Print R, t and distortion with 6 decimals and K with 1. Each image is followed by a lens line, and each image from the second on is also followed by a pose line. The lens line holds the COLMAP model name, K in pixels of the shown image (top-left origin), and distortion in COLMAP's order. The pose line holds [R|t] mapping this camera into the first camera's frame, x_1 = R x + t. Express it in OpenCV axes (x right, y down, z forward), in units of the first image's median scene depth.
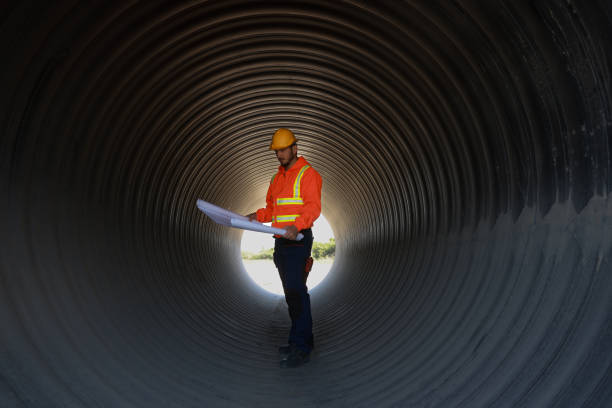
lens RADIAL K [[434.1, 0, 310.0], [0, 434.1, 206.8], [0, 0, 1]] dist [-0.074072, 0.043066]
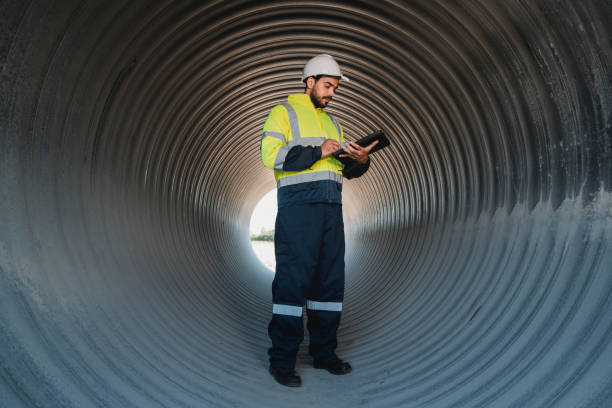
lens RADIAL K [[465.8, 0, 315.3], [0, 465.8, 204.4], [0, 0, 1]] dist [-0.041978, -0.007143]
pose [[0.999741, 0.021207, 0.008294, -0.067676], [-0.021520, 0.998983, 0.039627, -0.030792], [-0.007445, -0.039795, 0.999180, -0.261706]]
